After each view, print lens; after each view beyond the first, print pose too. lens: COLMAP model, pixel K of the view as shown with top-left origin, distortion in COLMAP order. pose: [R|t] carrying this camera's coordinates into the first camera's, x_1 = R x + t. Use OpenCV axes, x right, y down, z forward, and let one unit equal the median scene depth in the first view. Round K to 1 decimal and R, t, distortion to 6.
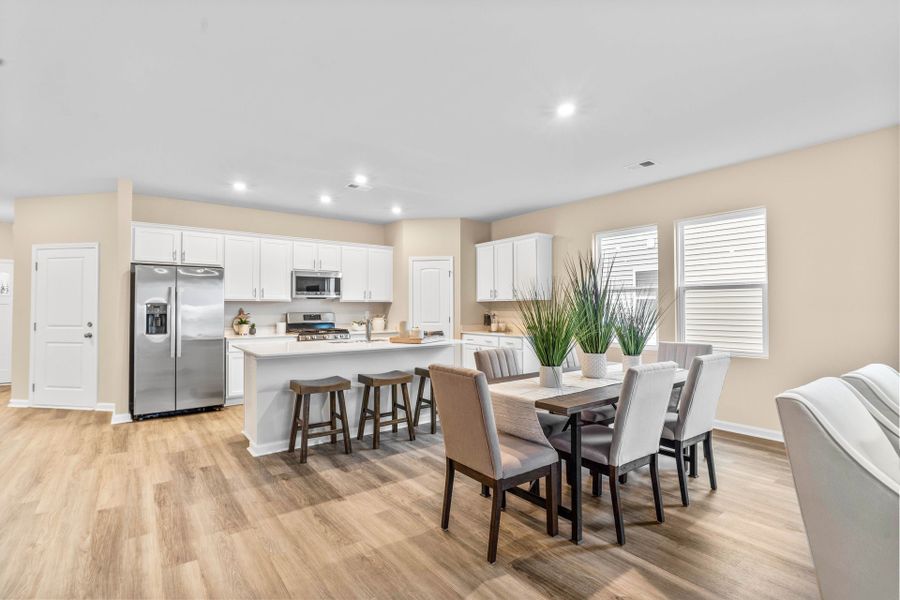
lens RADIAL K [[432.1, 0, 449.0], [0, 432.1, 305.9], [0, 0, 1]] dist [-0.003519, 0.004440]
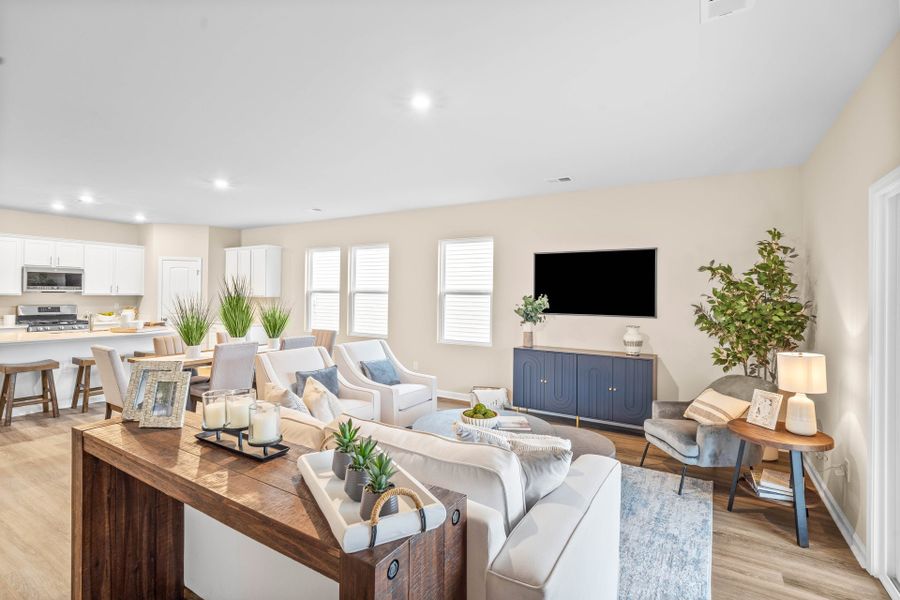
lens RADIAL K [[432.1, 0, 453.7], [0, 432.1, 298.2], [0, 0, 1]] dist [-0.003519, 0.004440]
pose [[0.932107, 0.008948, 0.362074, 0.253621], [-0.015397, 0.999770, 0.014931, -0.036175], [-0.361857, -0.019492, 0.932030, -0.402420]]
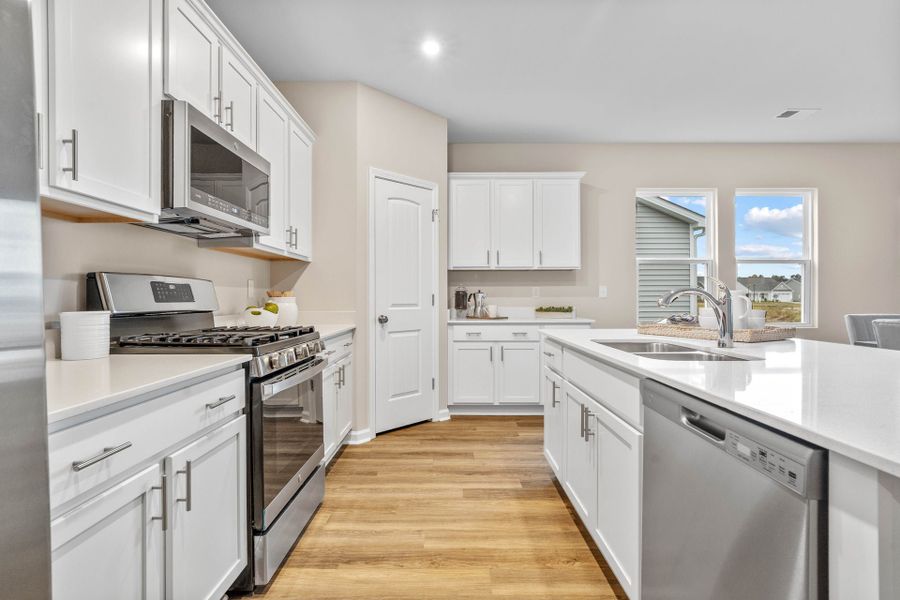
lens RADIAL K [[432.1, 0, 444.1], [0, 432.1, 298.5], [0, 0, 1]] dist [-0.003519, 0.004440]
pose [[0.605246, -0.001493, 0.796037, -0.473786], [-0.004262, 0.999978, 0.005117, 0.031071], [-0.796027, -0.006490, 0.605227, 0.738789]]
